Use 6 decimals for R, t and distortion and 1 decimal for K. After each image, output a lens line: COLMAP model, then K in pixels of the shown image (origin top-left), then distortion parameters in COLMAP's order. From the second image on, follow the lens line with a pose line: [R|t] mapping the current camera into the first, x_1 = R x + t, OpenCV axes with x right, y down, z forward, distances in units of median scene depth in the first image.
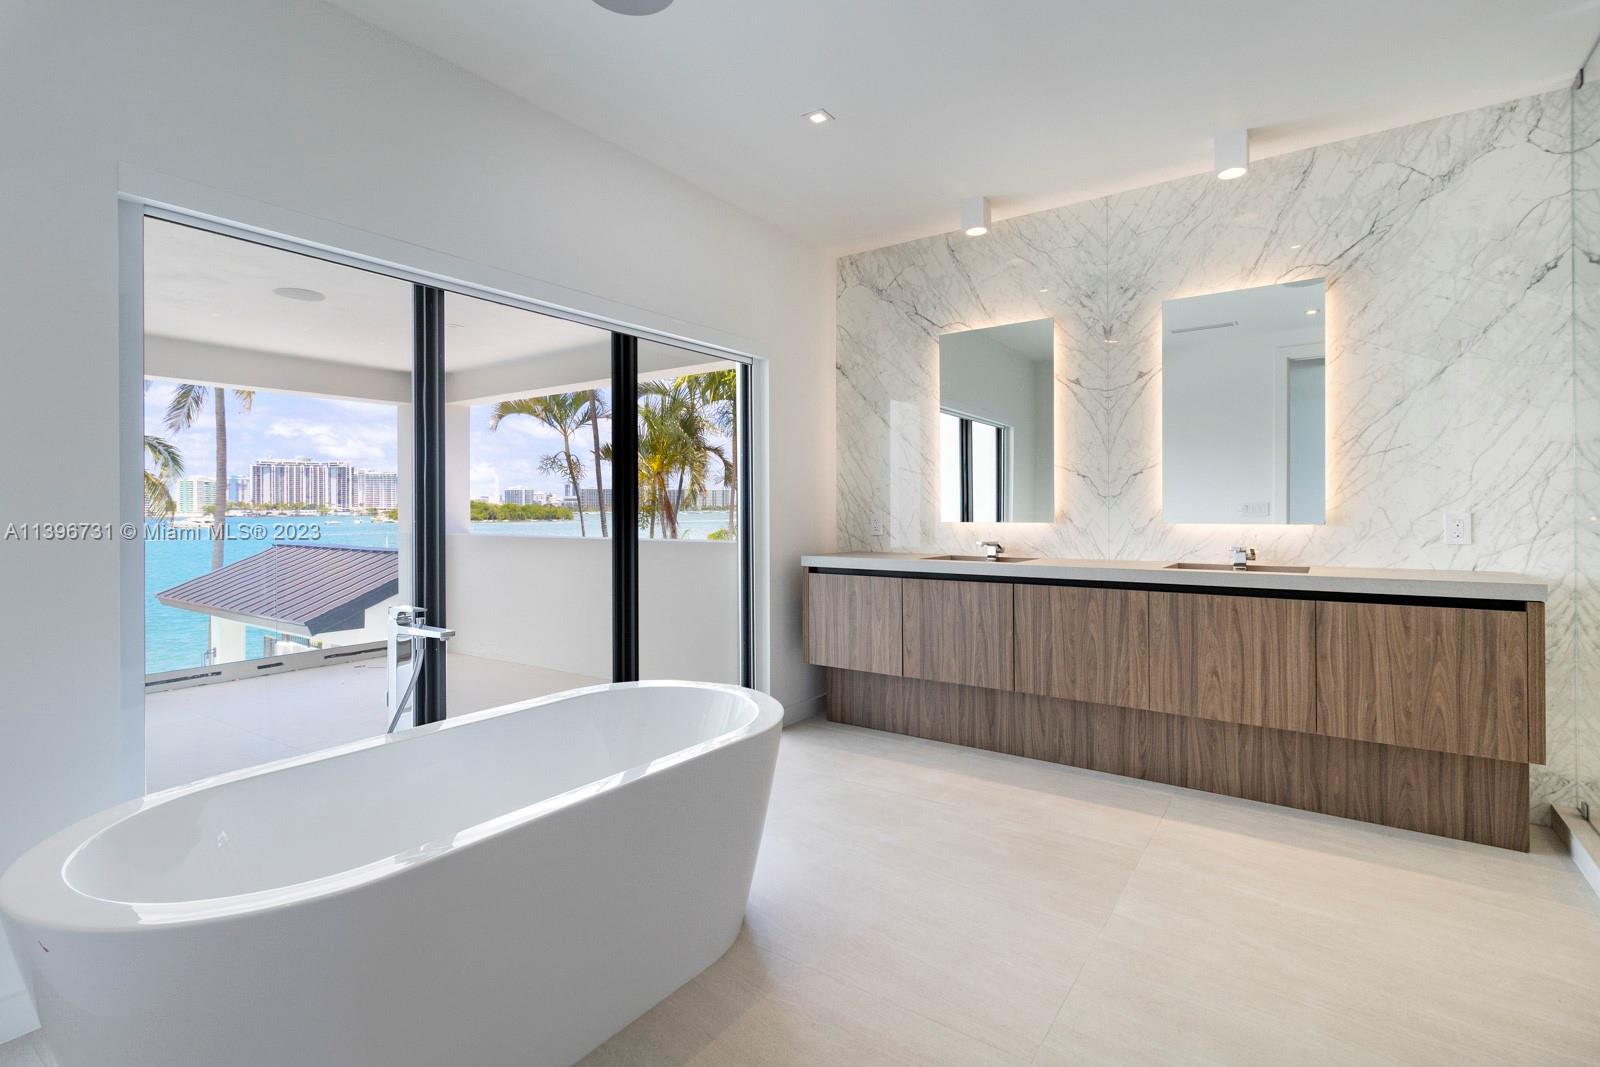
lens RADIAL K [[749.9, 0, 799.0], [0, 749.9, 518.0], [0, 0, 1]] dist [0.004580, 0.001771]
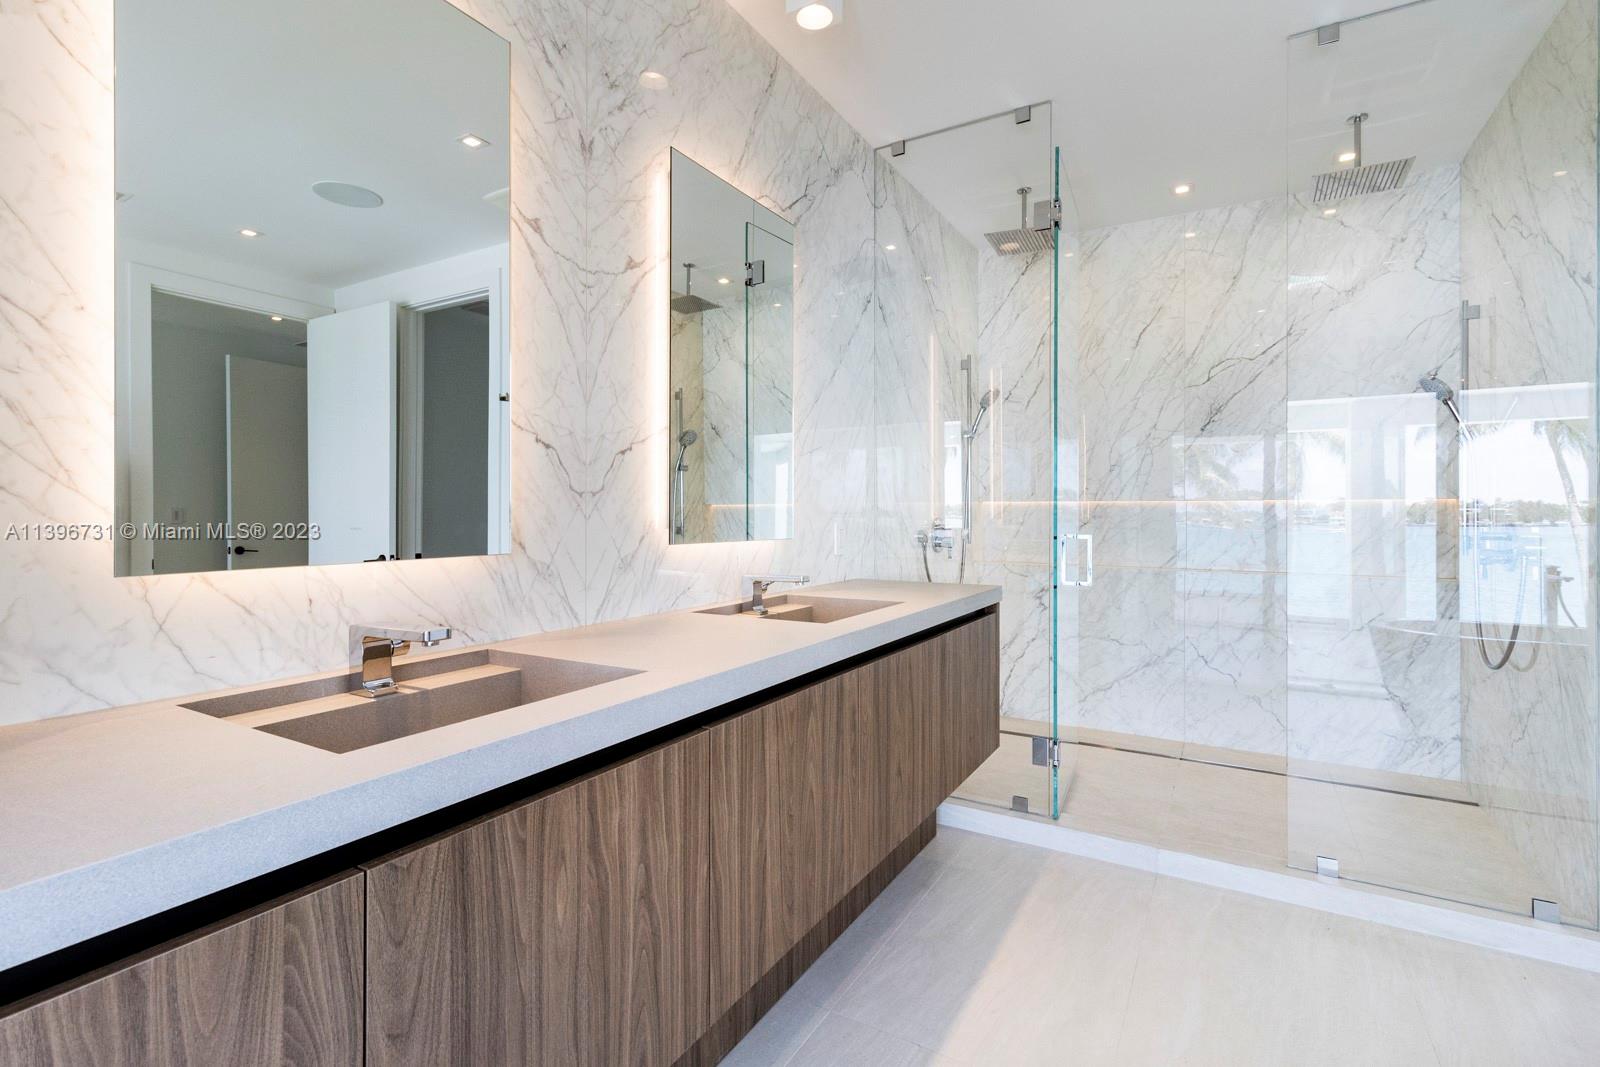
lens RADIAL K [[749.9, 0, 809.4], [0, 749.9, 508.2], [0, 0, 1]] dist [0.004580, 0.001771]
pose [[-0.070084, 0.010215, 0.997489, -0.073927], [0.011379, 0.999891, -0.009440, -0.013521], [-0.997476, 0.010689, -0.070193, 0.913416]]
